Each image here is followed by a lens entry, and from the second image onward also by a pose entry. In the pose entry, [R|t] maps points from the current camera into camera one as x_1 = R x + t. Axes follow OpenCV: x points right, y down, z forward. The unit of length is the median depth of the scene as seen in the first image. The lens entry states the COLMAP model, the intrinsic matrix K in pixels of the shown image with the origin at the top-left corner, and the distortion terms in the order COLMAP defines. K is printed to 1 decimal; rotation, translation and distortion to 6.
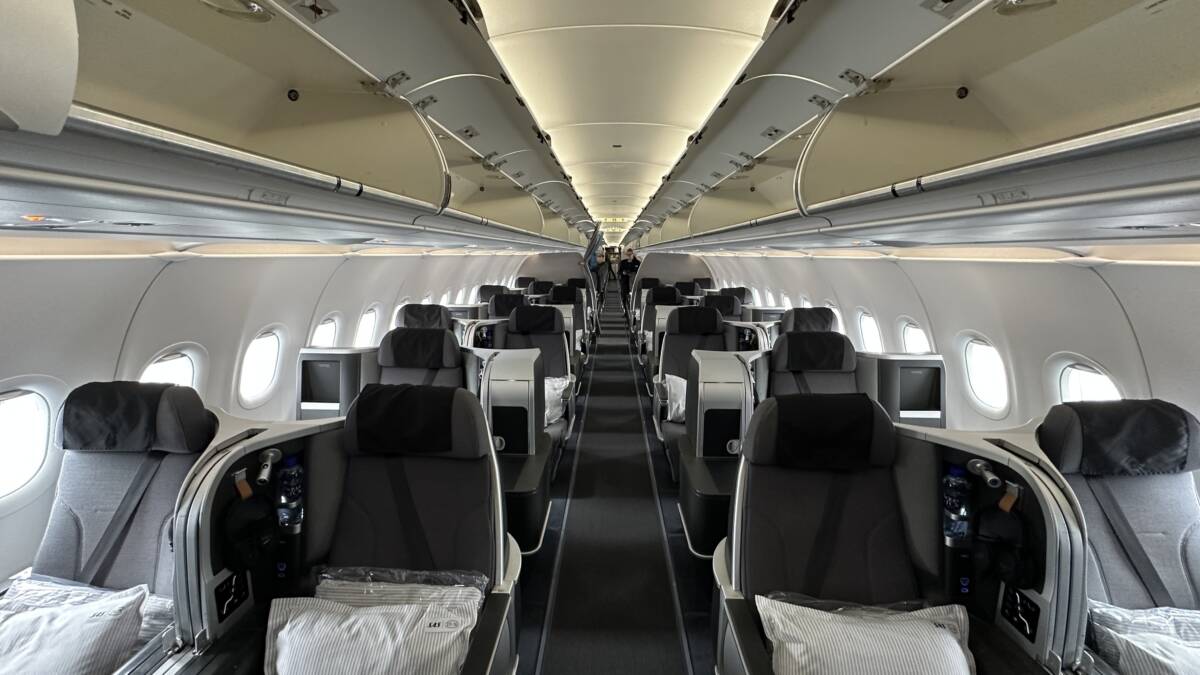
lens RADIAL K [[481.4, 0, 600.0], [0, 481.4, 337.5], [0, 0, 1]] dist [-0.003044, 0.000977]
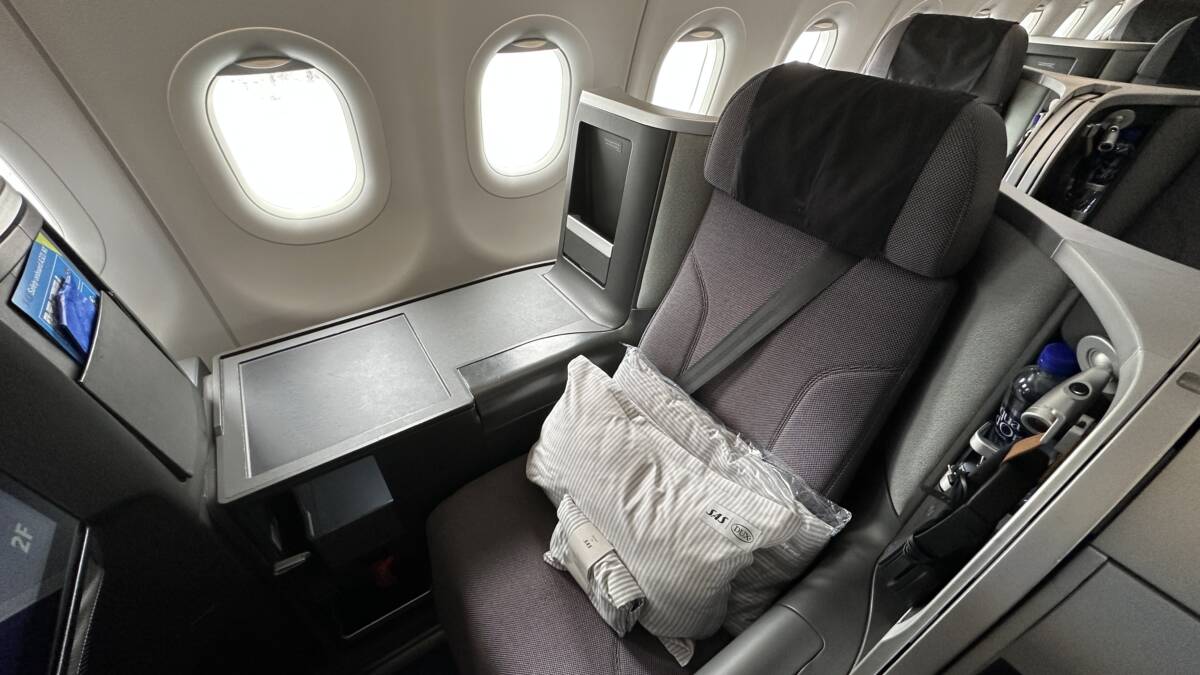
lens RADIAL K [[481.4, 0, 600.0], [0, 481.4, 337.5], [0, 0, 1]] dist [-0.003044, 0.000977]
pose [[0.570844, 0.495724, -0.654519, -0.160465], [-0.140471, 0.844376, 0.517008, -0.010762], [0.808953, -0.203190, 0.551642, 0.525443]]
